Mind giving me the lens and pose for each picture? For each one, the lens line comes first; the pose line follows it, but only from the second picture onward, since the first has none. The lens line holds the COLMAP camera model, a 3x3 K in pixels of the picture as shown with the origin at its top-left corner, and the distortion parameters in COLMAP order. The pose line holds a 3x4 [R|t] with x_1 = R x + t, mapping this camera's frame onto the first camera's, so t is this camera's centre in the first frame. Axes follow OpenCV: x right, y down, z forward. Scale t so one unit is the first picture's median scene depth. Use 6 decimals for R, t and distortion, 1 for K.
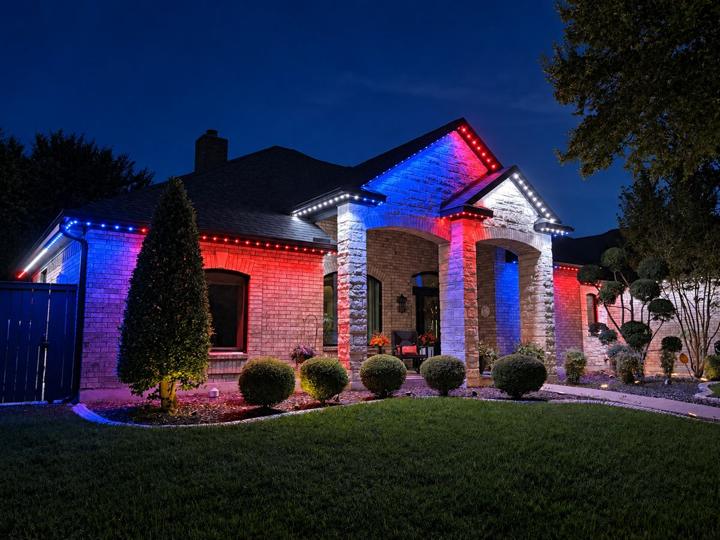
lens RADIAL K [[564.1, 0, 357.4], [0, 564.1, 273.1], [0, 0, 1]] dist [0.024149, -0.027664]
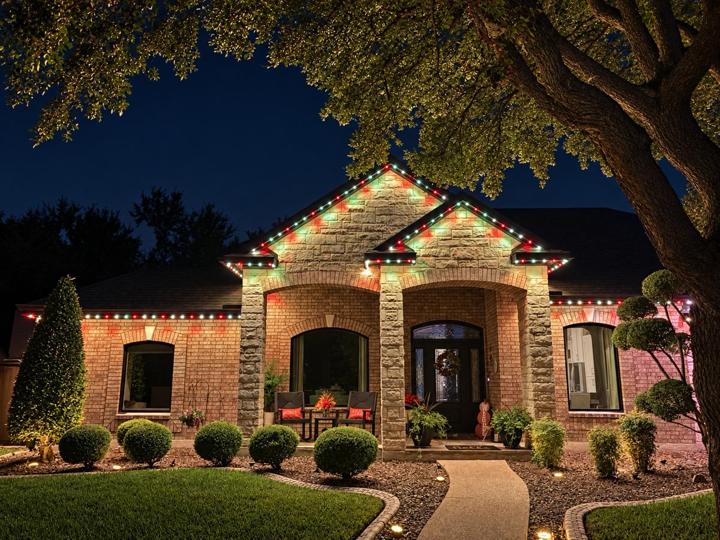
lens RADIAL K [[564.1, 0, 362.6], [0, 564.1, 262.3], [0, 0, 1]] dist [0.024149, -0.027664]
pose [[0.799198, -0.127552, -0.587378, 0.727377], [0.071835, 0.990489, -0.117350, 0.000709], [0.596760, 0.051591, 0.800760, 0.279782]]
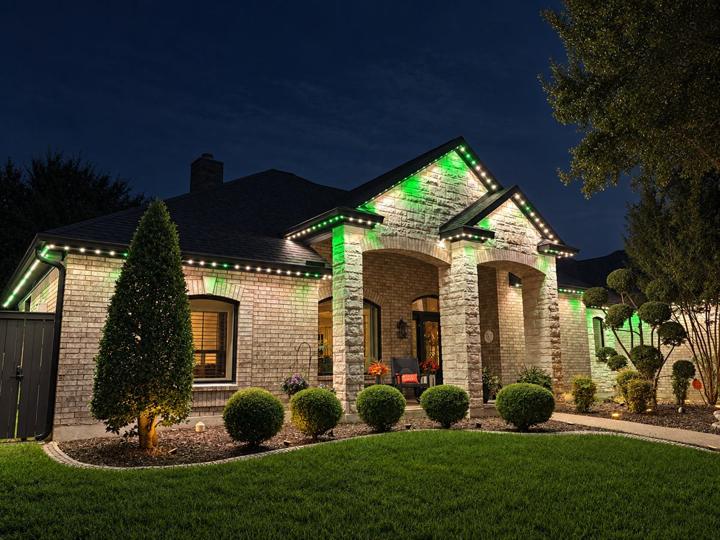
lens RADIAL K [[564.1, 0, 362.5], [0, 564.1, 268.5], [0, 0, 1]] dist [0.024149, -0.027664]
pose [[0.999958, -0.008615, 0.003158, 0.012284], [0.008767, 0.998611, -0.051958, 0.000088], [-0.002706, 0.051983, 0.998644, 0.043827]]
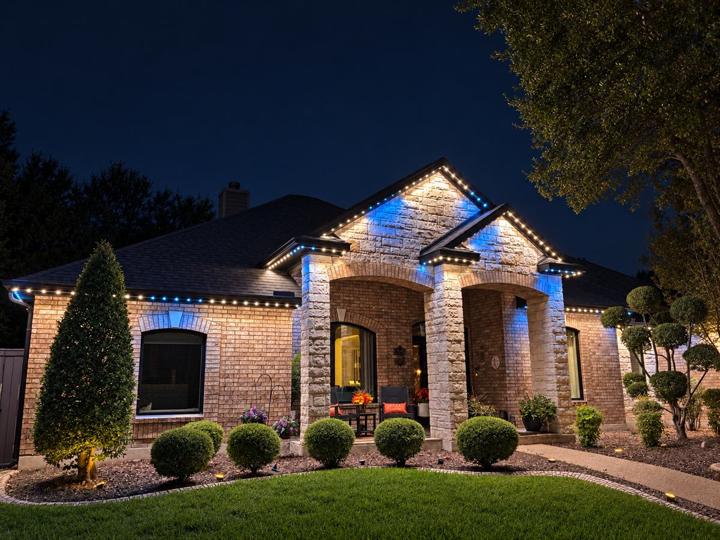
lens RADIAL K [[564.1, 0, 357.8], [0, 564.1, 269.7], [0, 0, 1]] dist [0.024149, -0.027664]
pose [[0.985102, -0.045765, -0.165768, 0.211529], [0.032179, 0.995968, -0.083737, -0.014711], [0.168932, 0.077155, 0.982603, 0.071382]]
